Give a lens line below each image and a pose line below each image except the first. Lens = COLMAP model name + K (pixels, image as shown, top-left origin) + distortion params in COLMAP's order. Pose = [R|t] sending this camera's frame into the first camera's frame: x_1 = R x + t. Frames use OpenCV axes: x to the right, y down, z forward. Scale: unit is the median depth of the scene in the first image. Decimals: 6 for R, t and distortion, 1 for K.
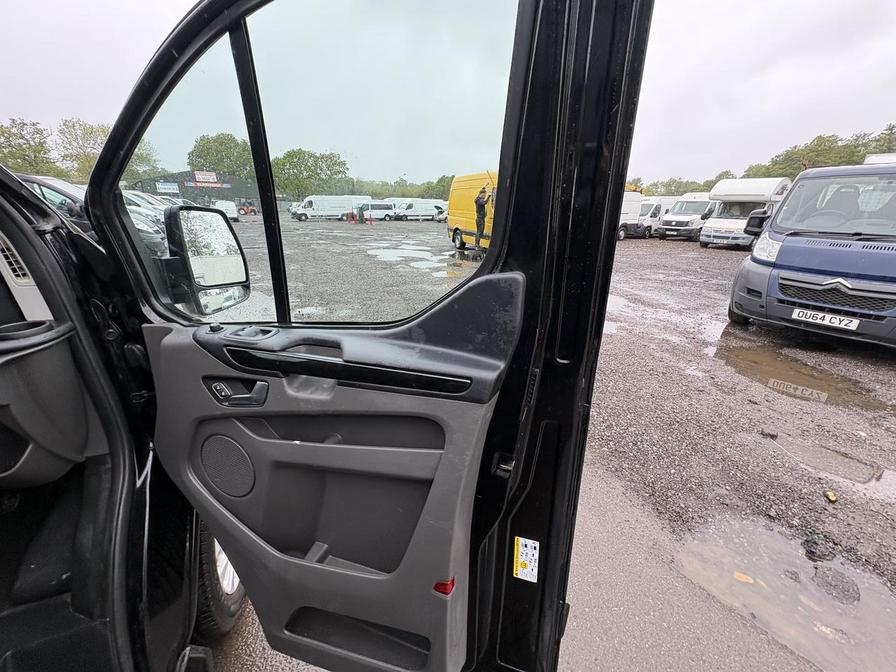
lens RADIAL K [[360.5, 0, 448.9], [0, 360.5, 334.4], [0, 0, 1]] dist [0.005063, 0.000094]
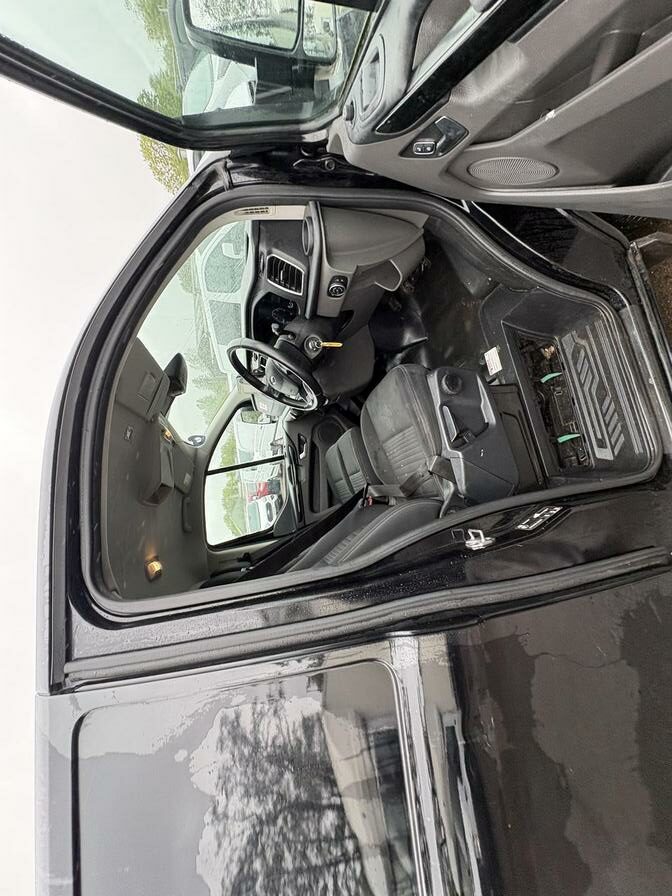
lens RADIAL K [[360.5, 0, 336.0], [0, 360.5, 448.0], [0, 0, 1]] dist [0.005063, 0.000094]
pose [[0.240808, 0.170876, -0.955412, 0.194644], [0.935140, 0.222705, 0.275529, -0.098086], [0.259856, -0.959794, -0.106164, 0.404825]]
